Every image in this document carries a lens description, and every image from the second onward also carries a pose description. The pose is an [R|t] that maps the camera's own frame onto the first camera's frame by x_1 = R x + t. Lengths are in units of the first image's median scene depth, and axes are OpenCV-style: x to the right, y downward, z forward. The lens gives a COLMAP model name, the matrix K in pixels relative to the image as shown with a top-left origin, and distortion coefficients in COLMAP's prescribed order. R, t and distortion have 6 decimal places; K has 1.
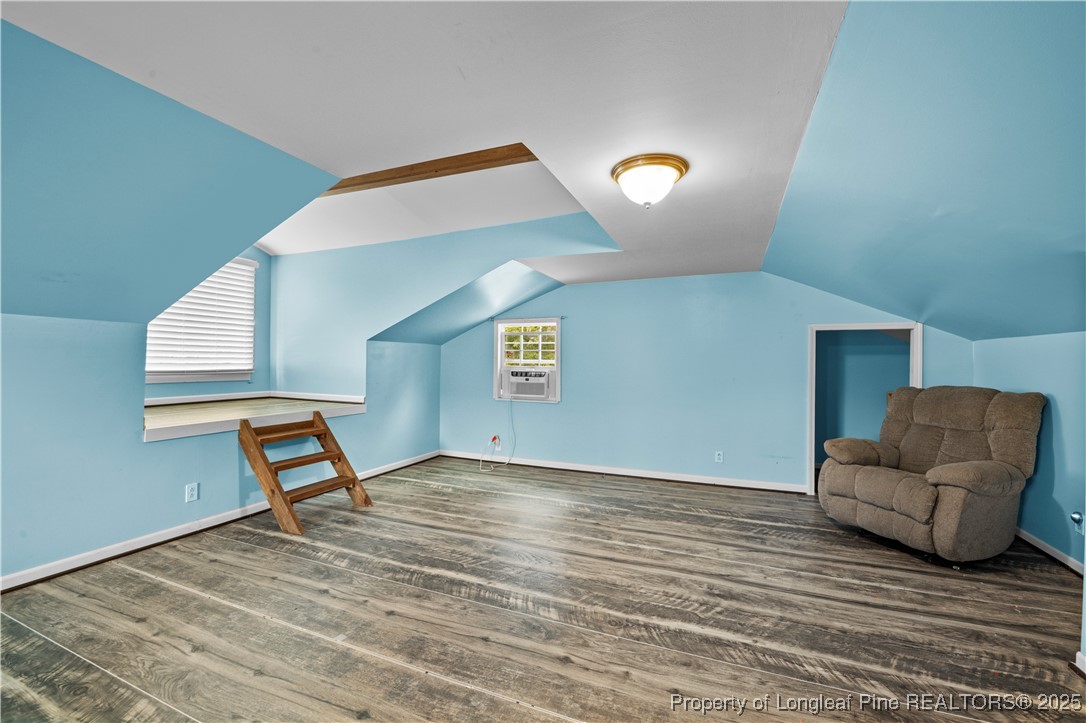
lens RADIAL K [[445.7, 0, 542.6], [0, 445.7, 360.4], [0, 0, 1]] dist [-0.000378, -0.008470]
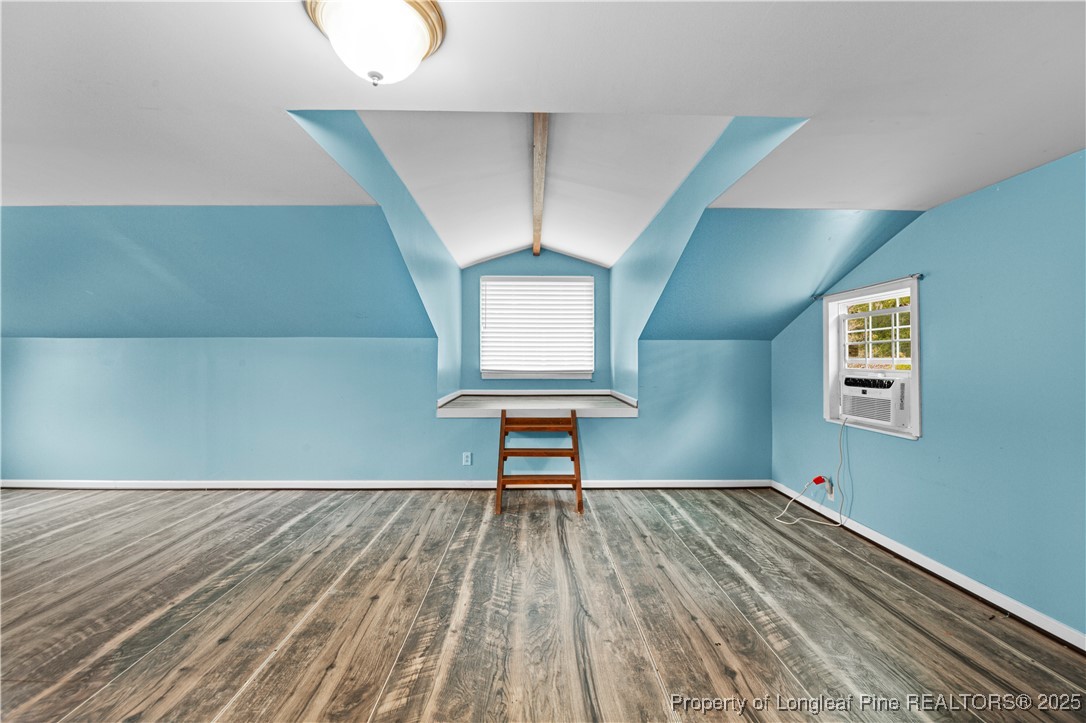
lens RADIAL K [[445.7, 0, 542.6], [0, 445.7, 360.4], [0, 0, 1]] dist [-0.000378, -0.008470]
pose [[0.411484, -0.010139, -0.911361, 0.556640], [0.004188, 0.999949, -0.009233, 0.008557], [0.911407, -0.000017, 0.411506, 0.647726]]
